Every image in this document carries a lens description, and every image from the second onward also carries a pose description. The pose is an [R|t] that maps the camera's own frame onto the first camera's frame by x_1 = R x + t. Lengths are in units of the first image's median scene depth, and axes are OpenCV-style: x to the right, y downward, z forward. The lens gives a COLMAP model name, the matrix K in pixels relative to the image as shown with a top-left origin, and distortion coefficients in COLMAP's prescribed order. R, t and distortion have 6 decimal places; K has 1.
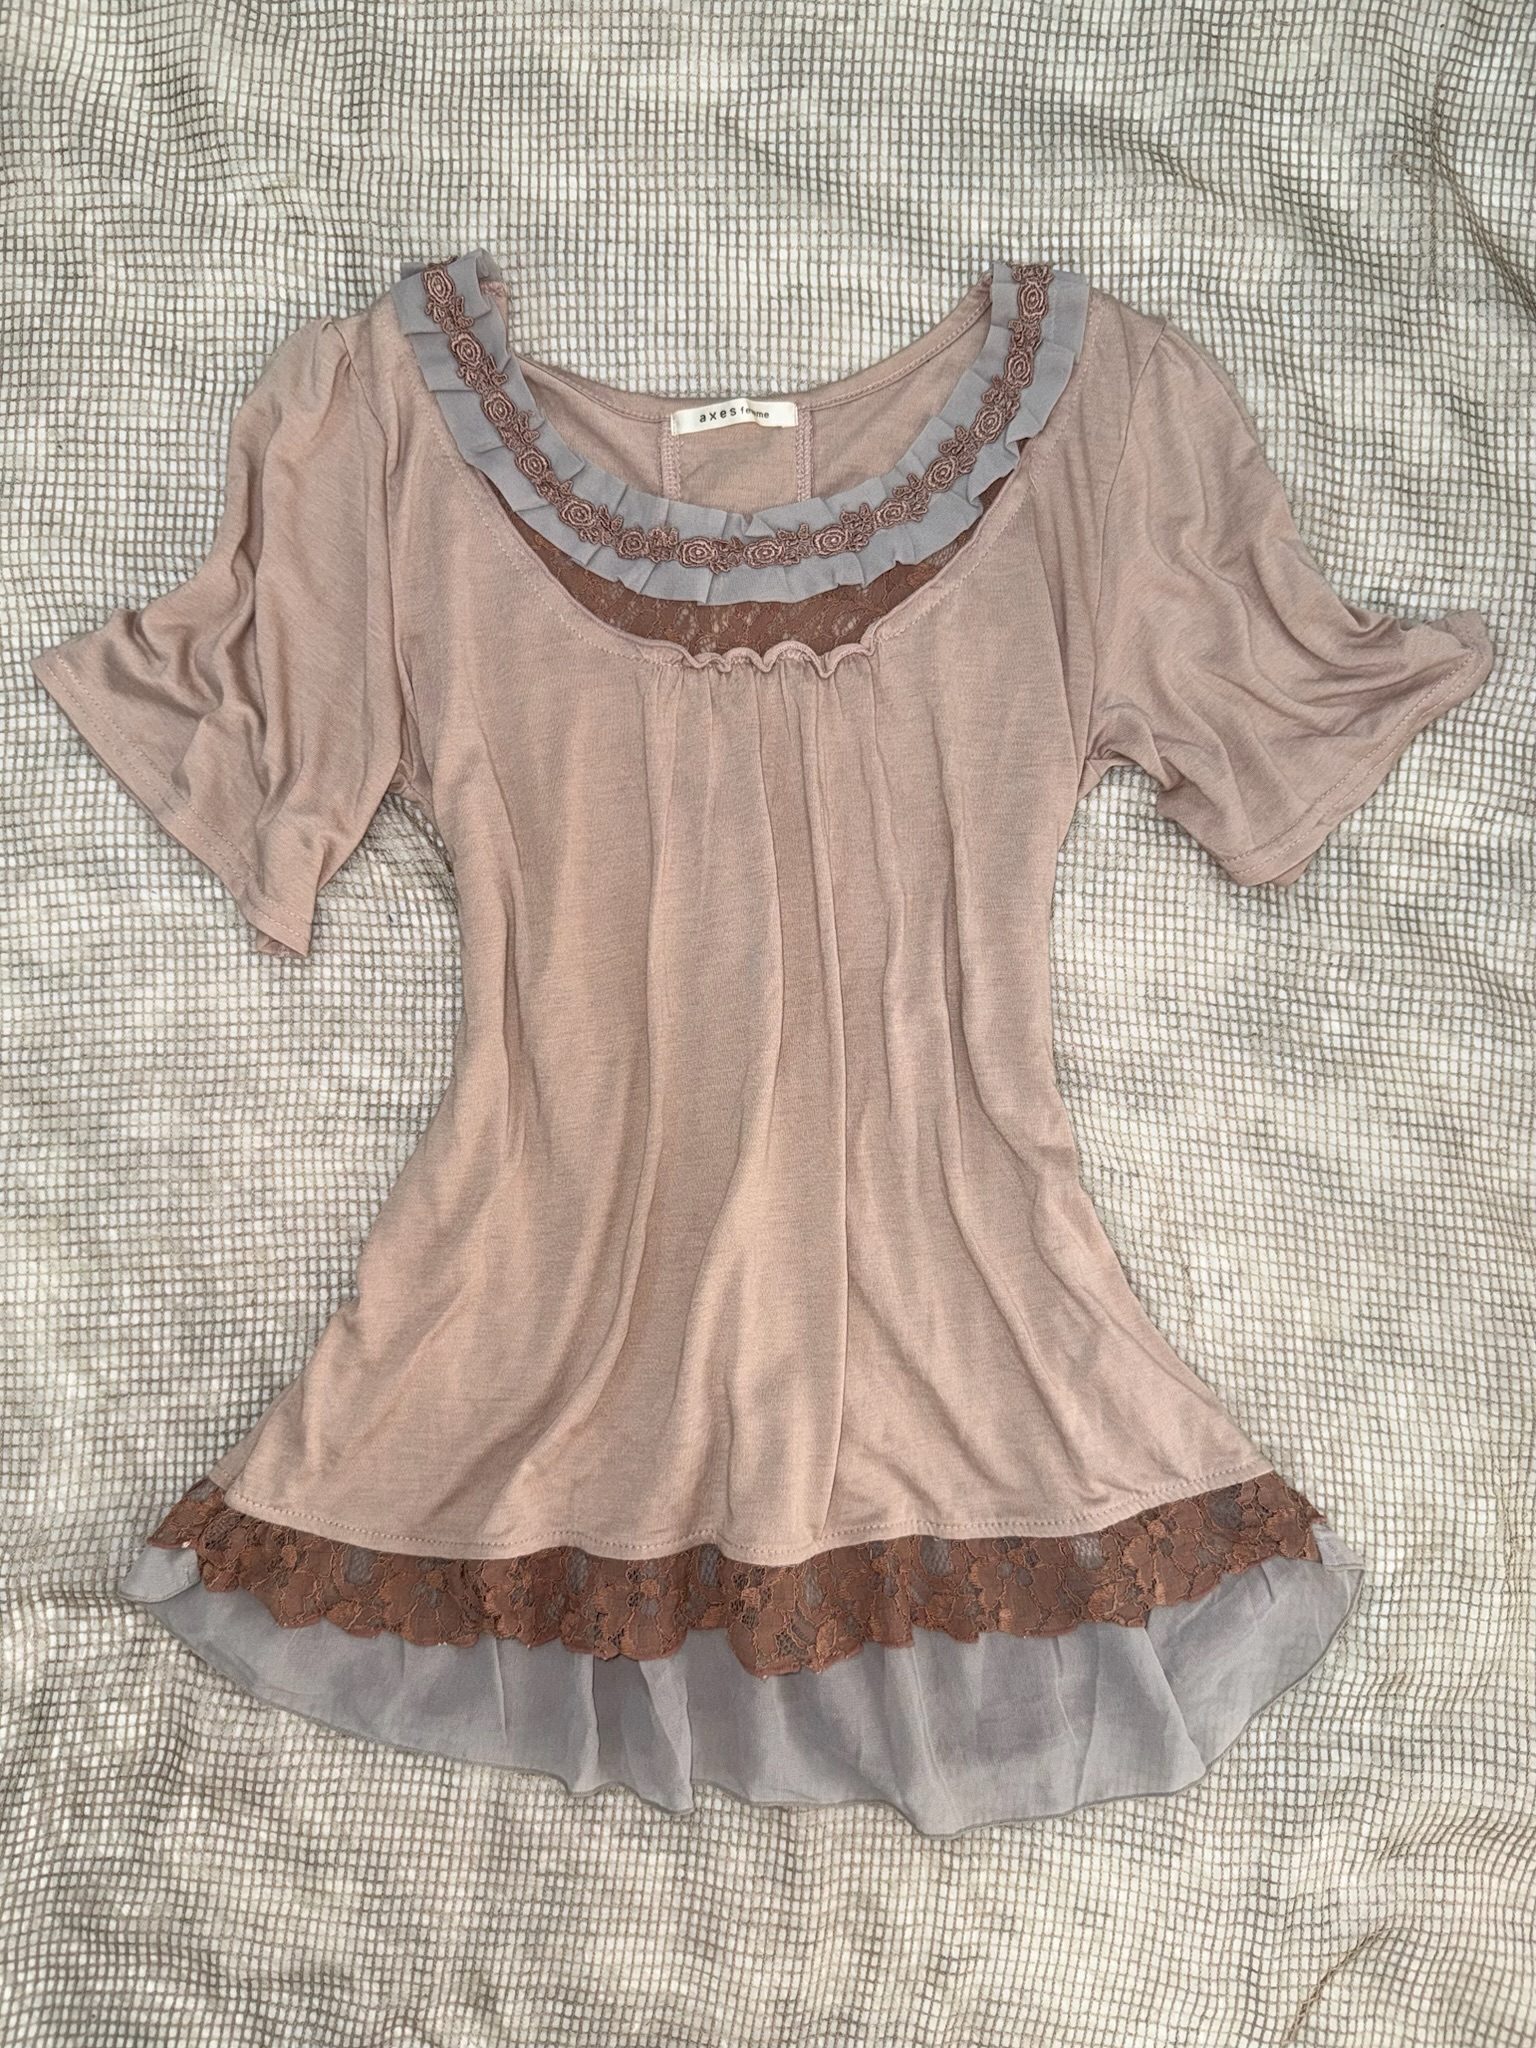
lens RADIAL K [[1479.7, 0, 775.0], [0, 1479.7, 1039.3], [0, 0, 1]] dist [-0.003417, -0.044115]
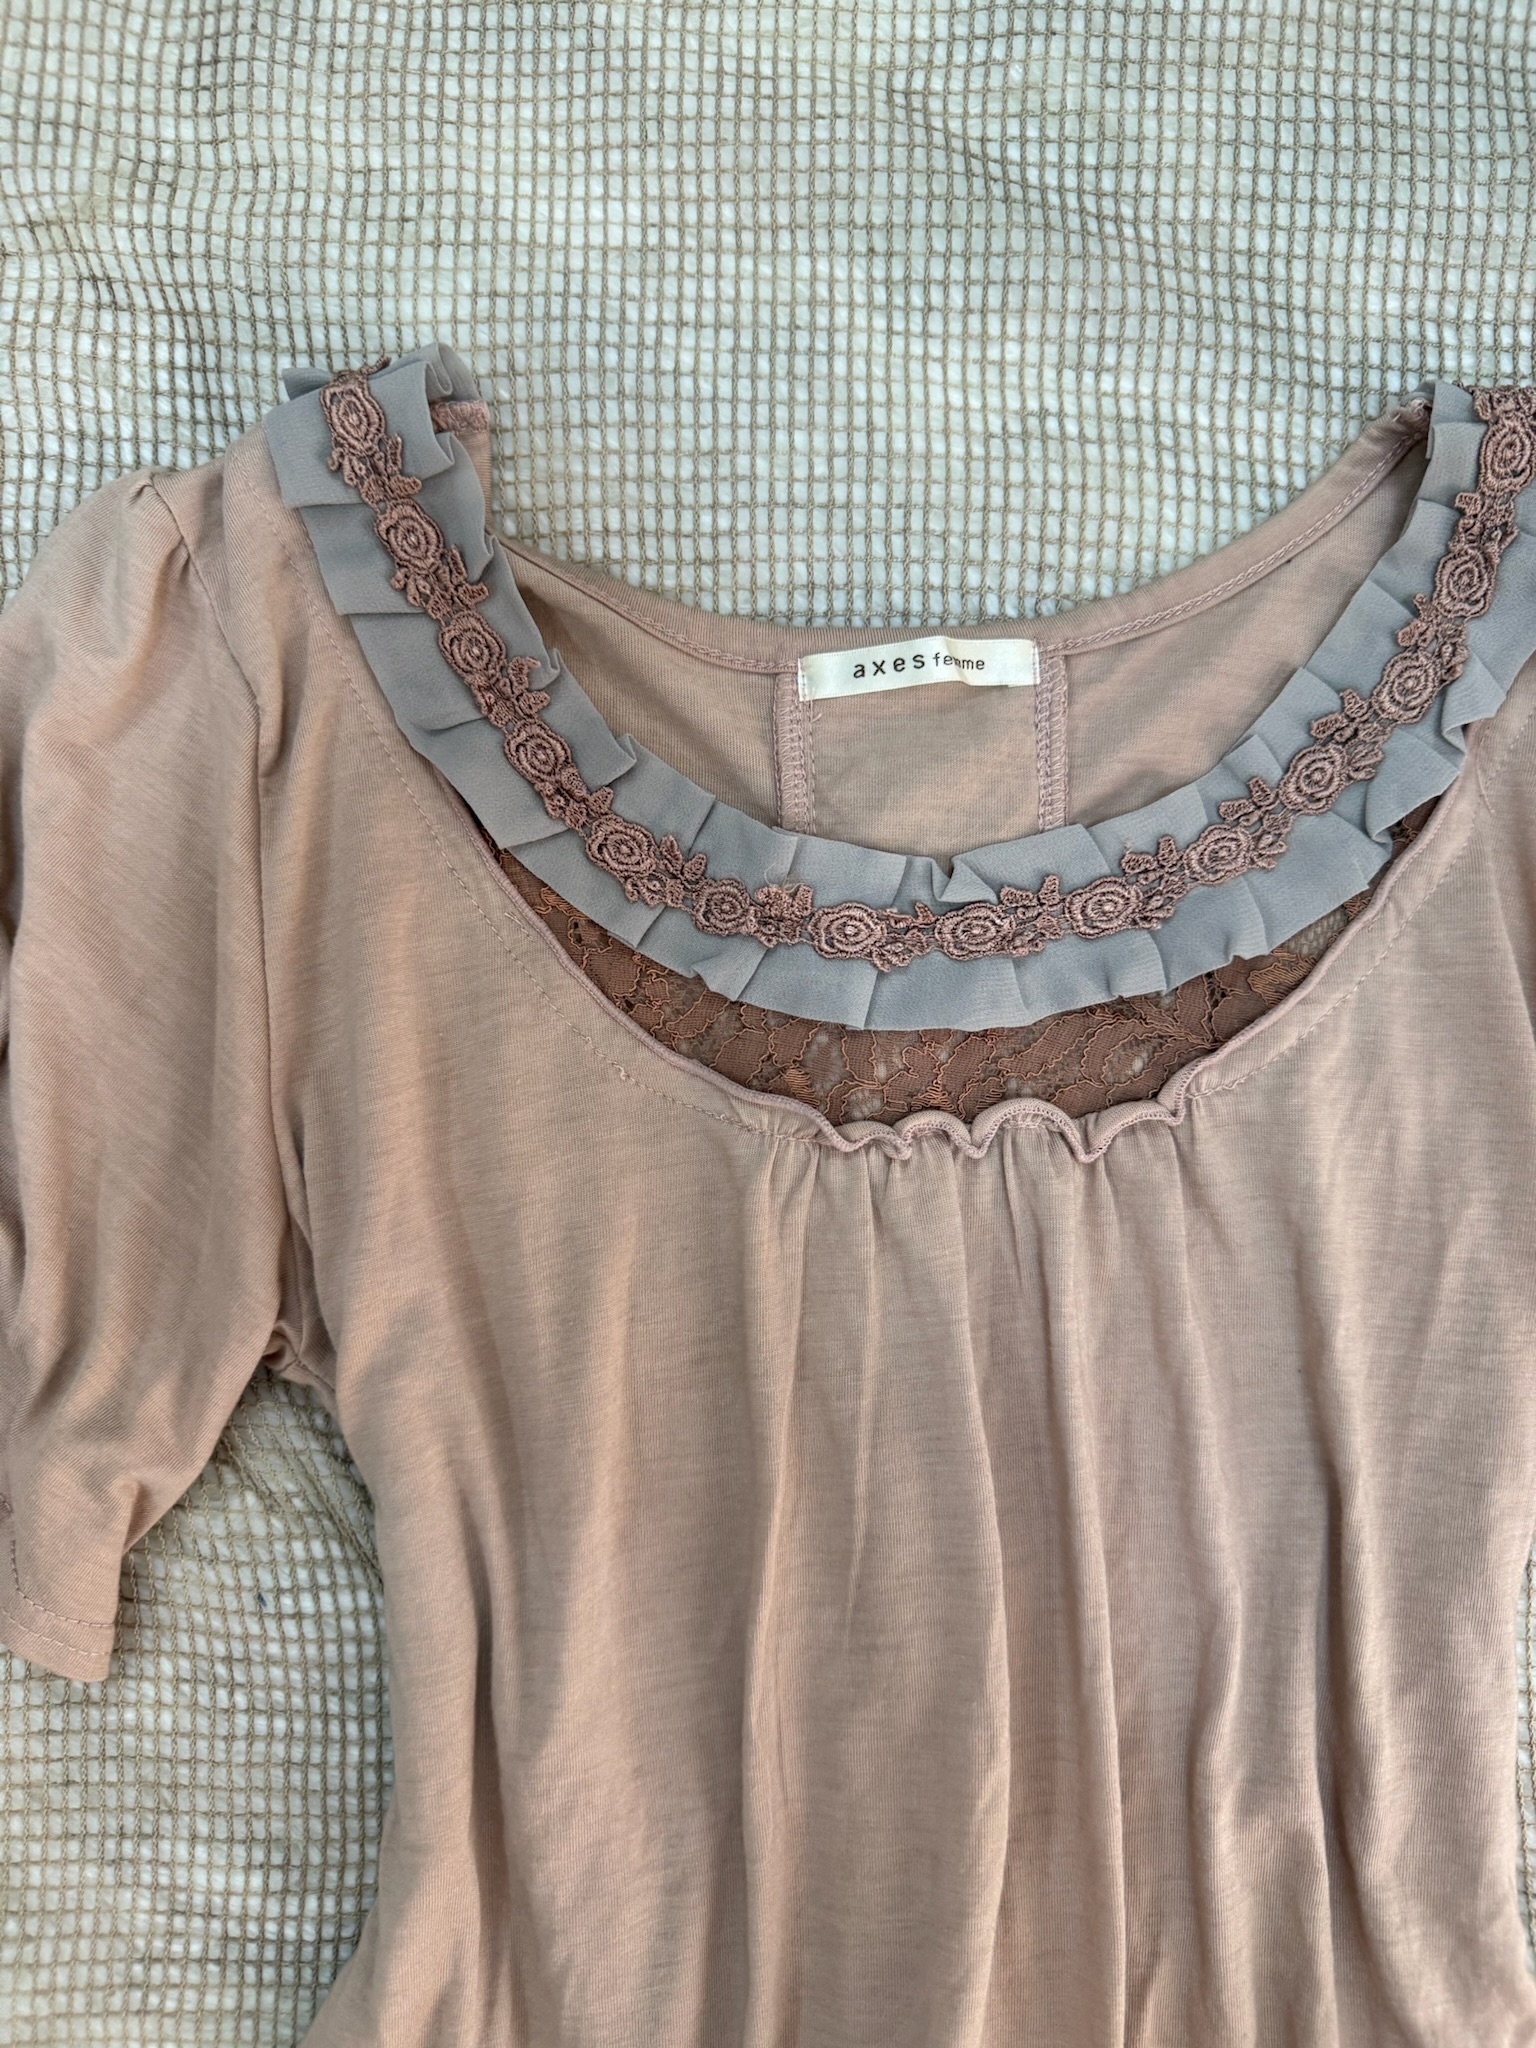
lens RADIAL K [[1454.4, 0, 770.0], [0, 1454.4, 1042.9], [0, 0, 1]] dist [-0.038540, 0.003419]
pose [[0.999853, 0.011650, -0.012543, -0.072149], [-0.011546, 0.999898, 0.008354, -0.290225], [0.012639, -0.008208, 0.999886, 0.483233]]
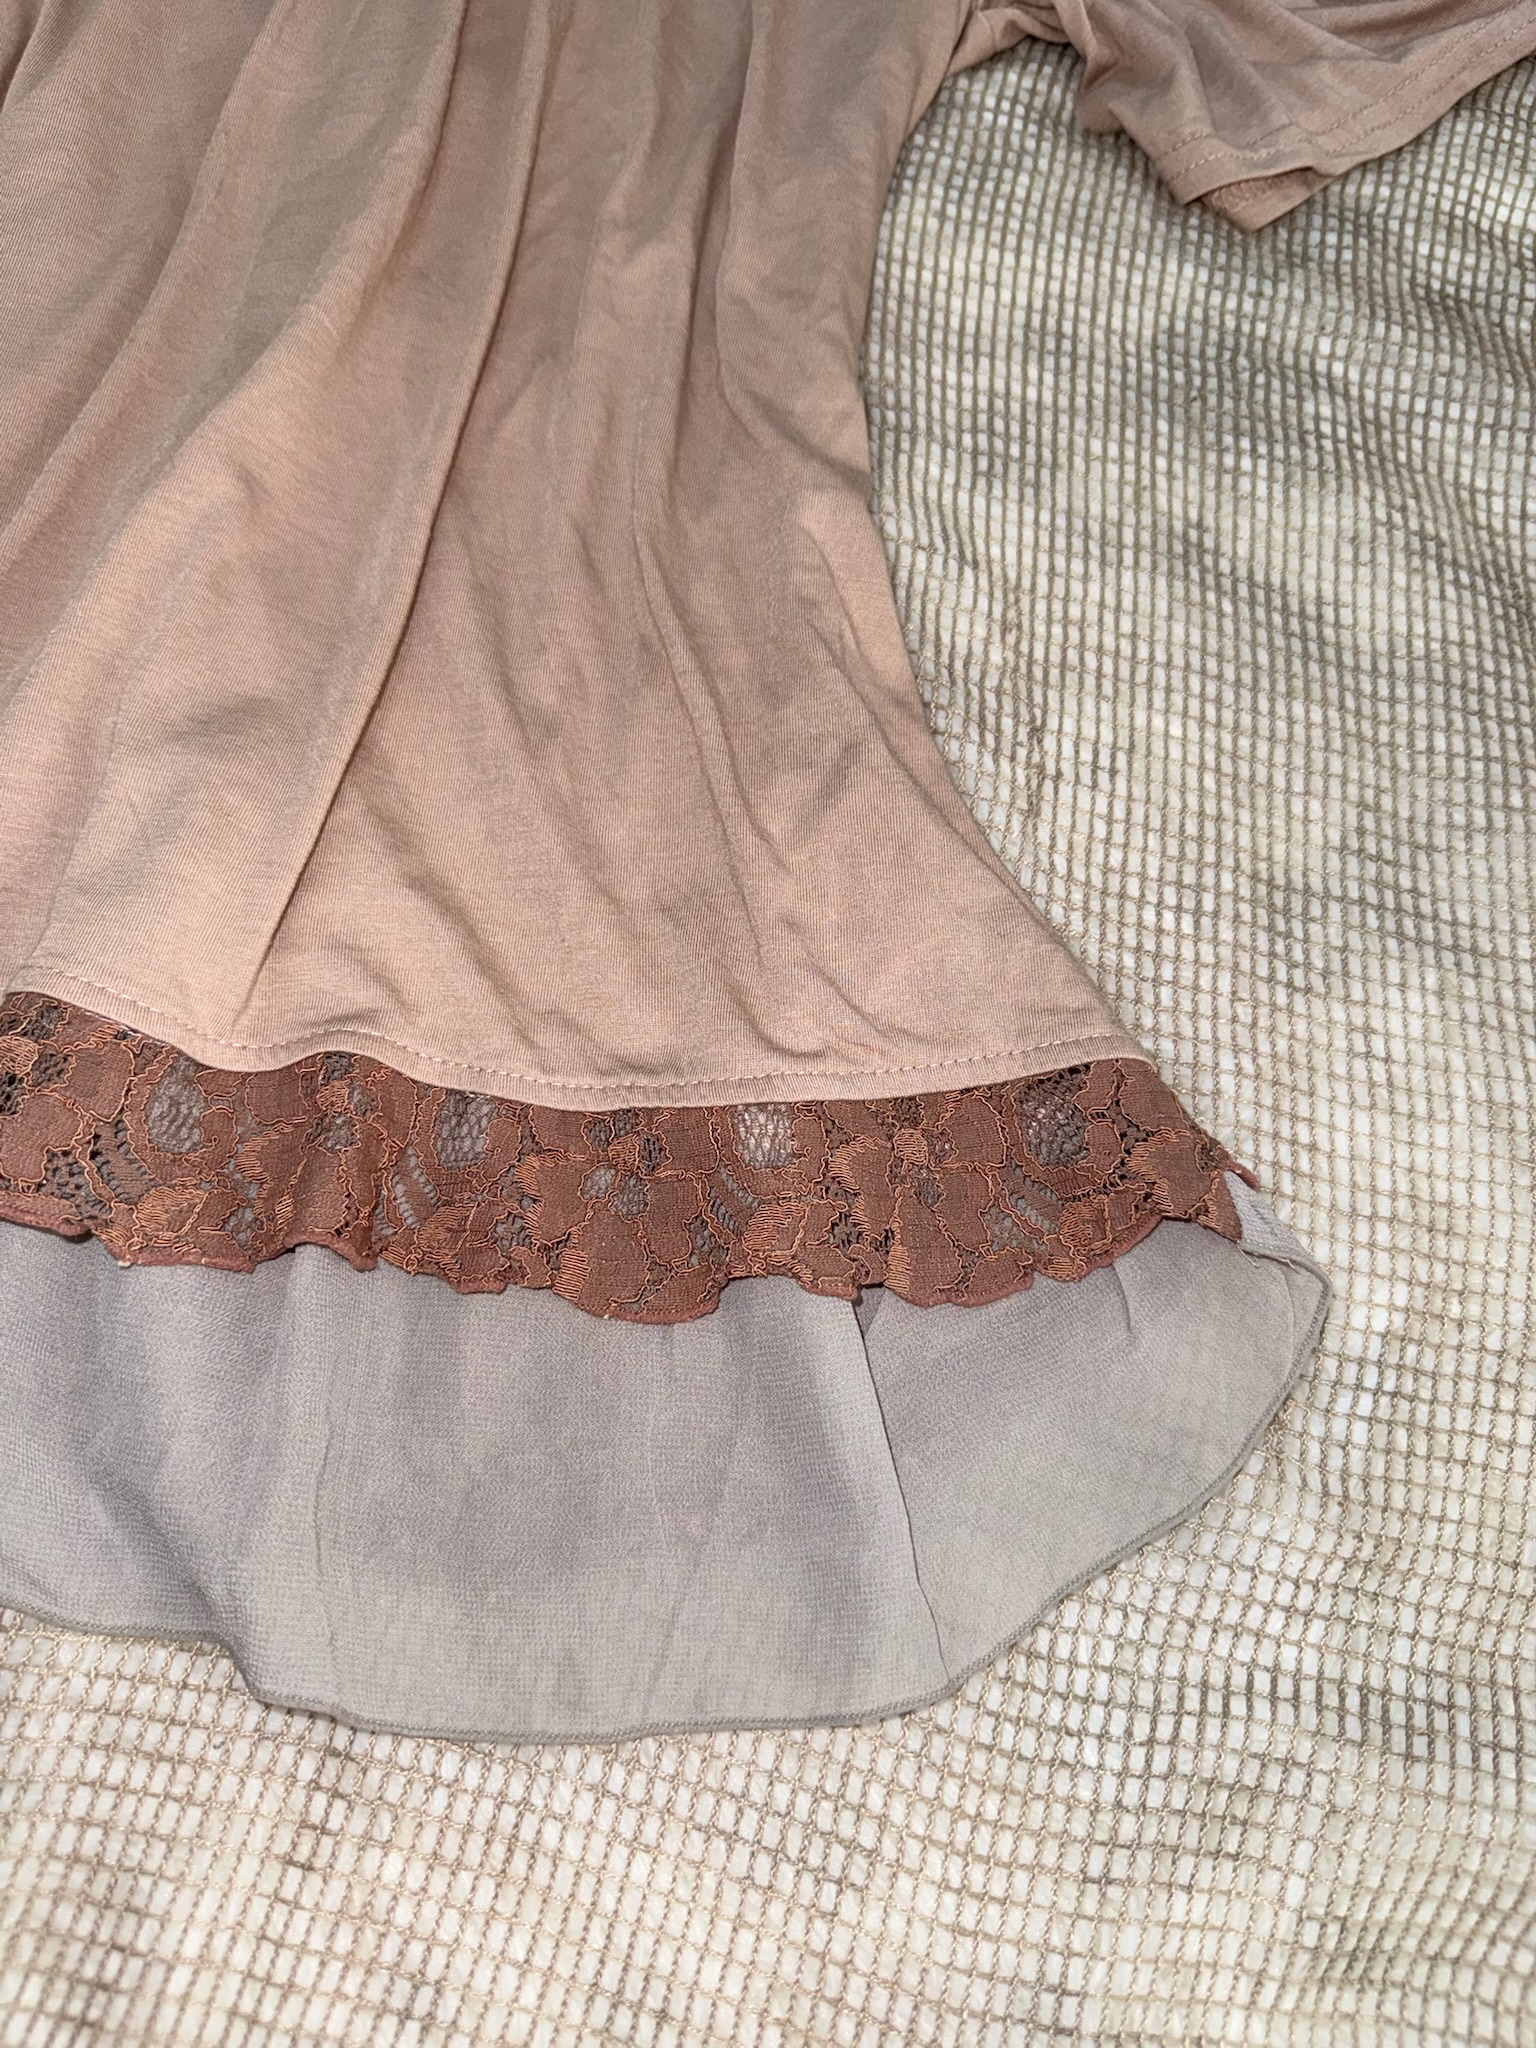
lens RADIAL K [[1509.0, 0, 769.7], [0, 1509.0, 1029.8], [0, 0, 1]] dist [-0.037252, -0.002360]
pose [[0.983859, 0.178605, 0.011018, 0.194275], [-0.167692, 0.941732, -0.291582, 0.439823], [-0.062454, 0.285028, 0.956482, 0.503065]]
